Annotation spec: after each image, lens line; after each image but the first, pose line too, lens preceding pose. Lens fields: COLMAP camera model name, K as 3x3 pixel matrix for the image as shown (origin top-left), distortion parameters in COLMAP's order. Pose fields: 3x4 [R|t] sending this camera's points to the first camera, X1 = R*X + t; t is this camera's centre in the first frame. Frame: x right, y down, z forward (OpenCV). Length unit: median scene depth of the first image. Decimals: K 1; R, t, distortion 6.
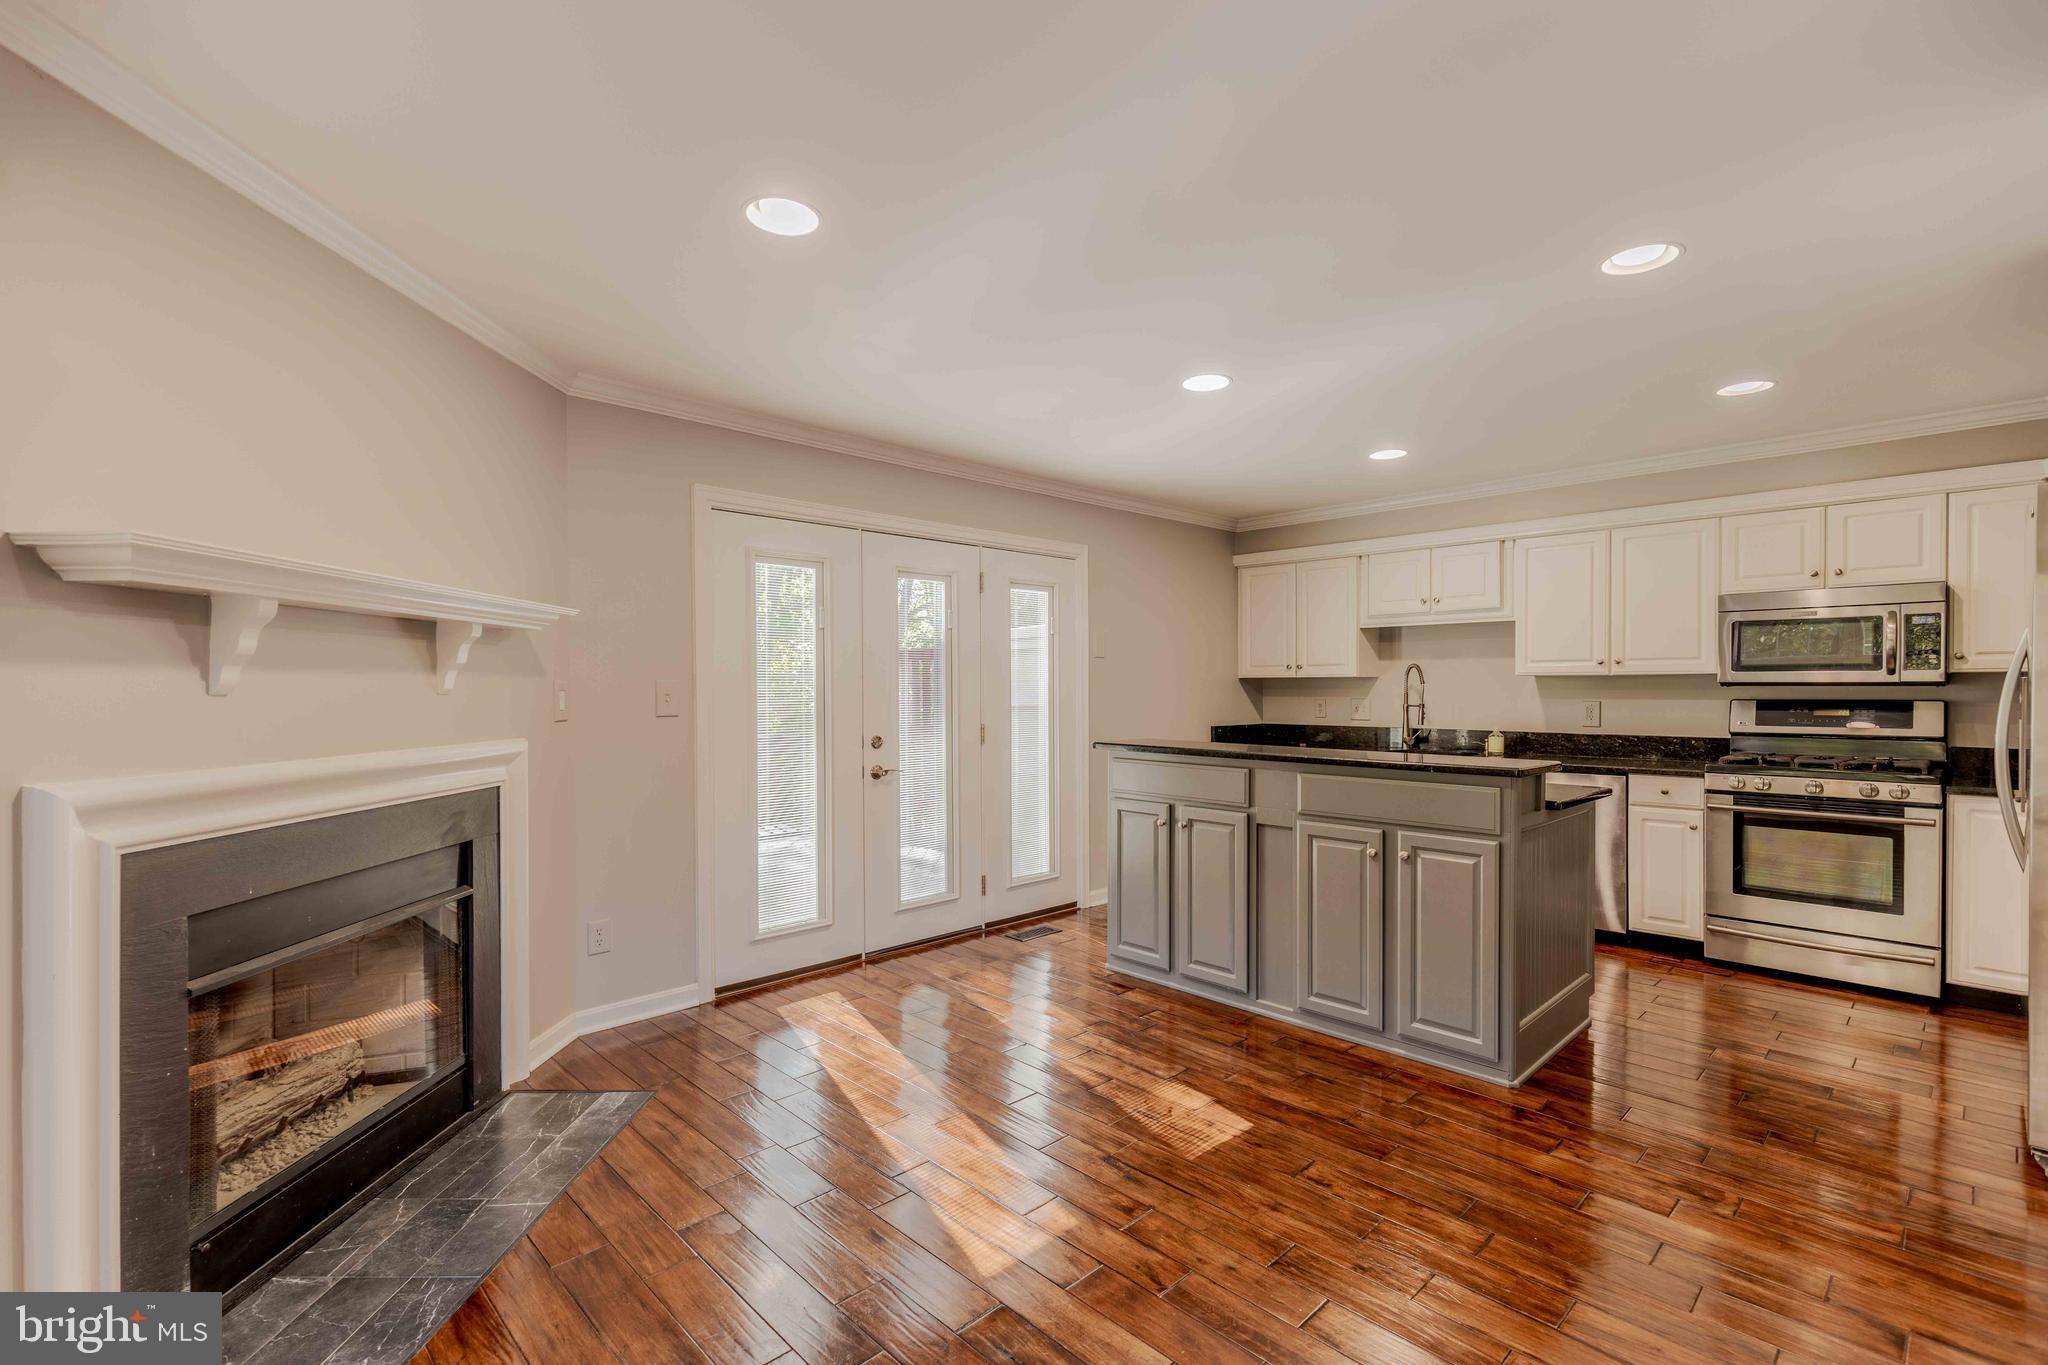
lens RADIAL K [[914.7, 0, 1030.1], [0, 914.7, 692.1], [0, 0, 1]] dist [0.020105, -0.007840]
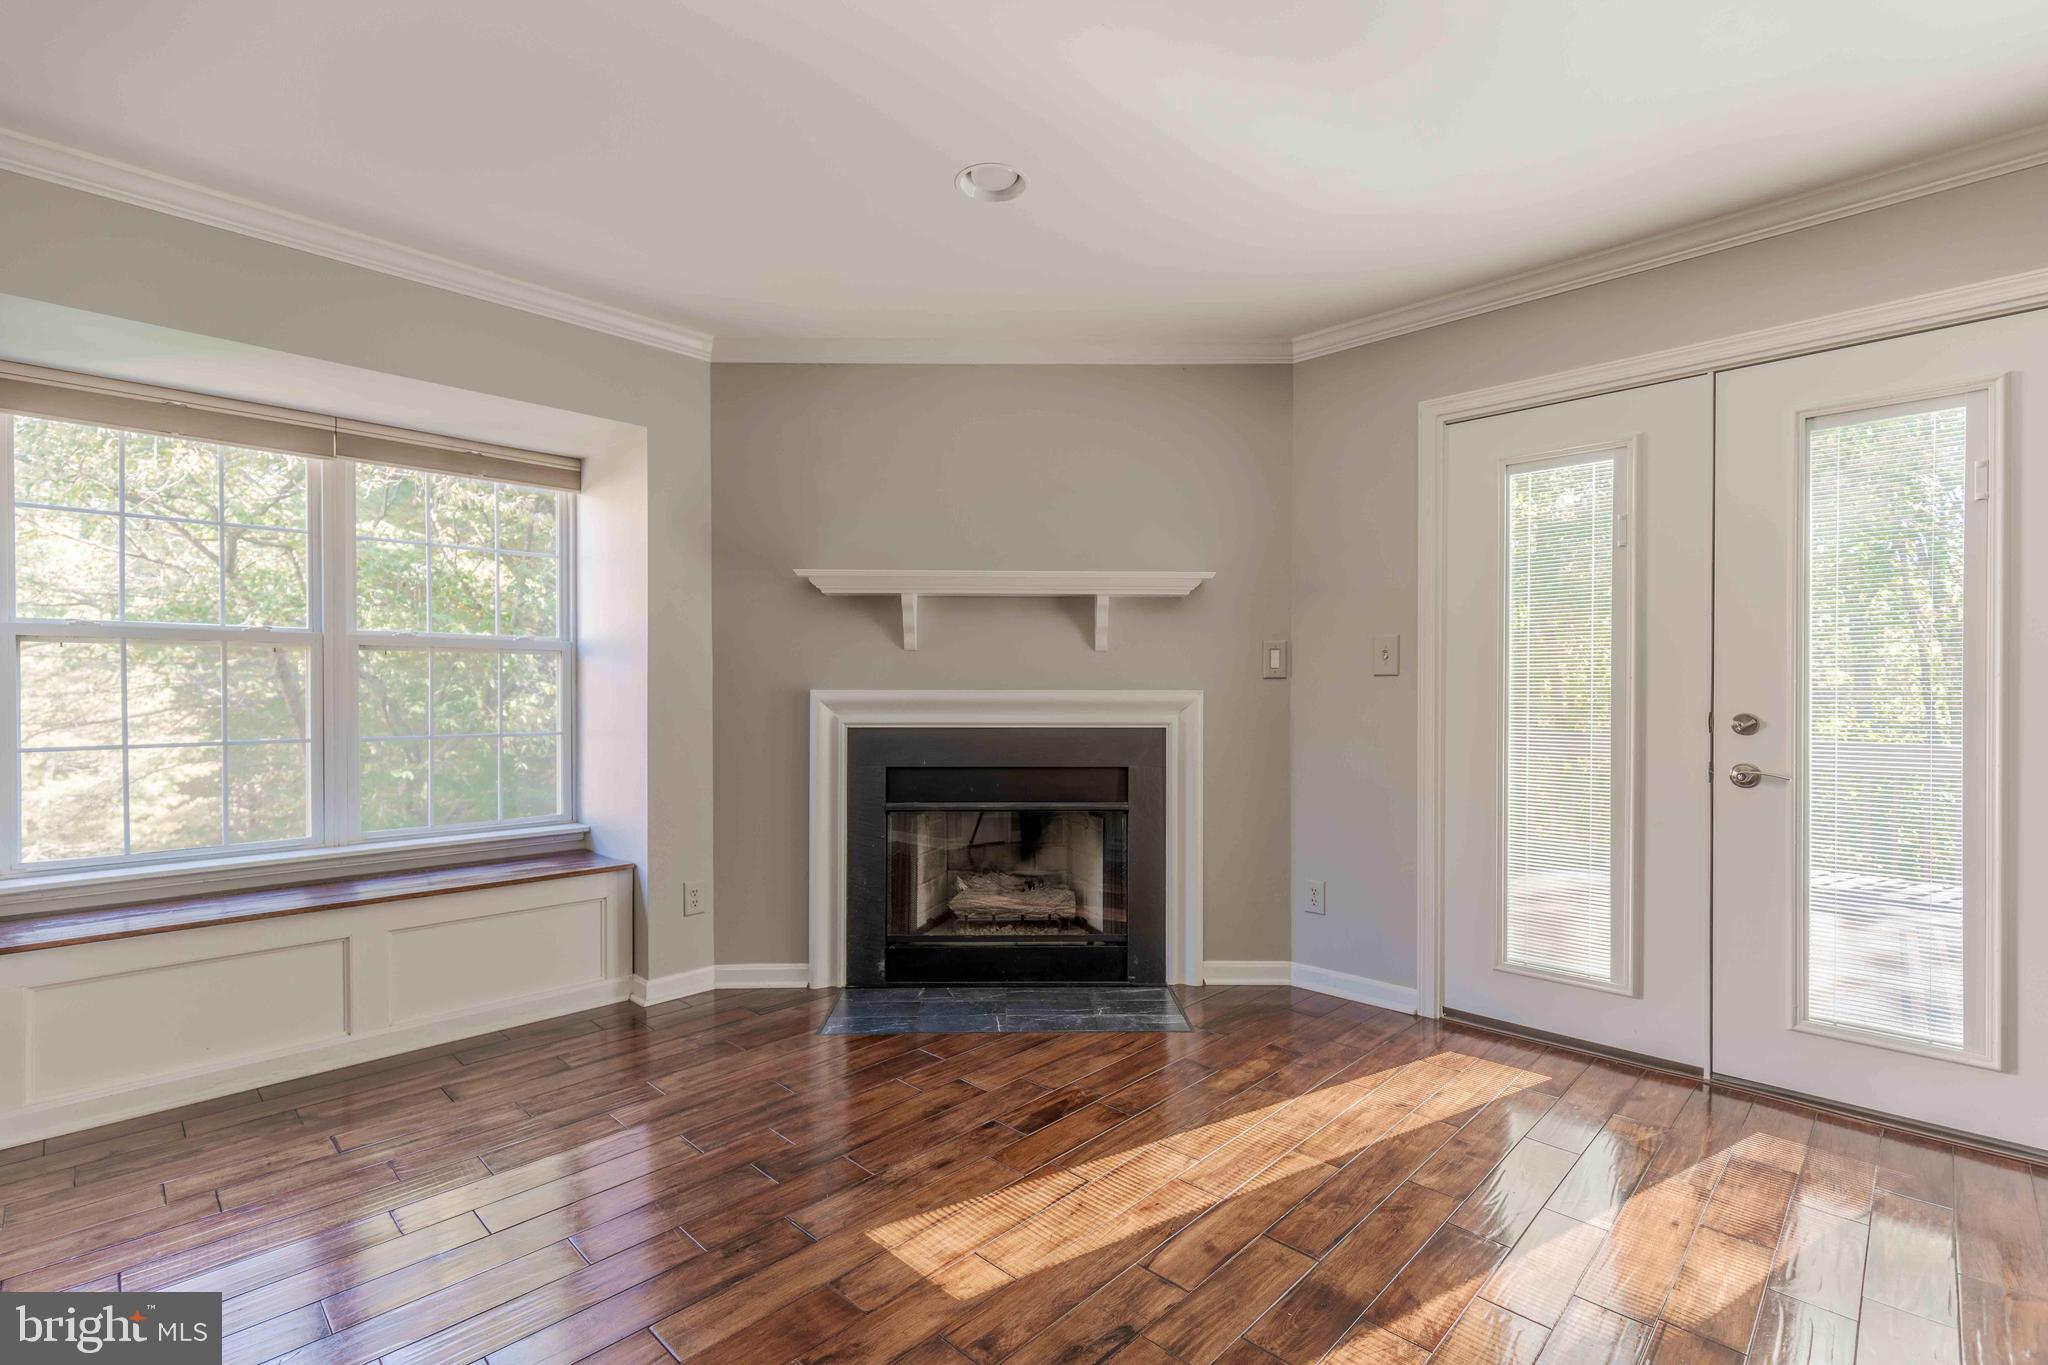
lens RADIAL K [[928.8, 0, 1016.7], [0, 928.8, 695.5], [0, 0, 1]] dist [0.010383, -0.000037]
pose [[0.023297, 0.007572, -0.999700, 0.477992], [-0.005563, 0.999957, 0.007444, 0.039087], [0.999713, 0.005388, 0.023338, 0.591343]]
